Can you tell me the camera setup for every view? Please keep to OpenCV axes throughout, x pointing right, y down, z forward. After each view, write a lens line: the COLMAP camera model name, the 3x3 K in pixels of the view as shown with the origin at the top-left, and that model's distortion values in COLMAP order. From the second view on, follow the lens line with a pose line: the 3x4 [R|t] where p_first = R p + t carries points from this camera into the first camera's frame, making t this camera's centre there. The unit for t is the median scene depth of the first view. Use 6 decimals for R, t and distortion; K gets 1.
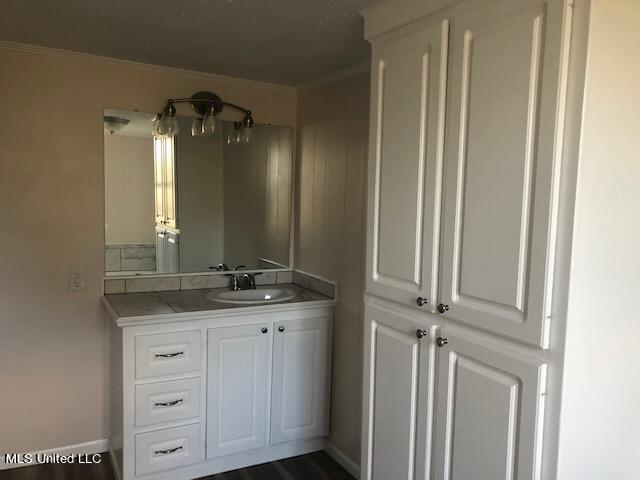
lens RADIAL K [[518.2, 0, 320.0], [0, 518.2, 240.0], [0, 0, 1]] dist [0.001557, 0.006183]
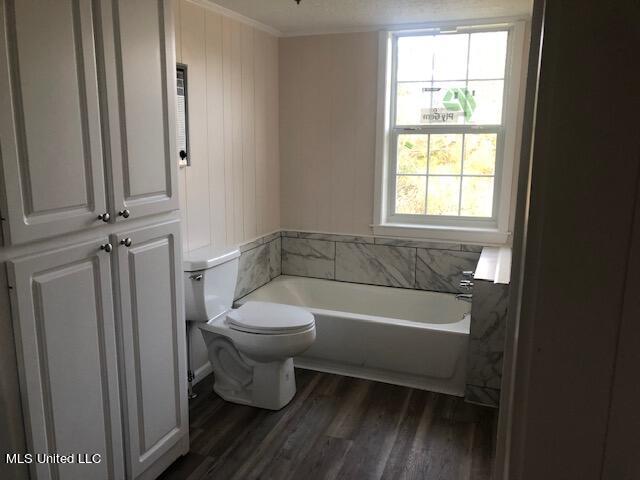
lens RADIAL K [[518.2, 0, 320.0], [0, 518.2, 240.0], [0, 0, 1]] dist [0.001557, 0.006183]
pose [[-0.641166, -0.173943, 0.747429, -0.833215], [0.060965, 0.959349, 0.275559, -0.095809], [-0.764976, 0.222246, -0.604498, 1.236670]]
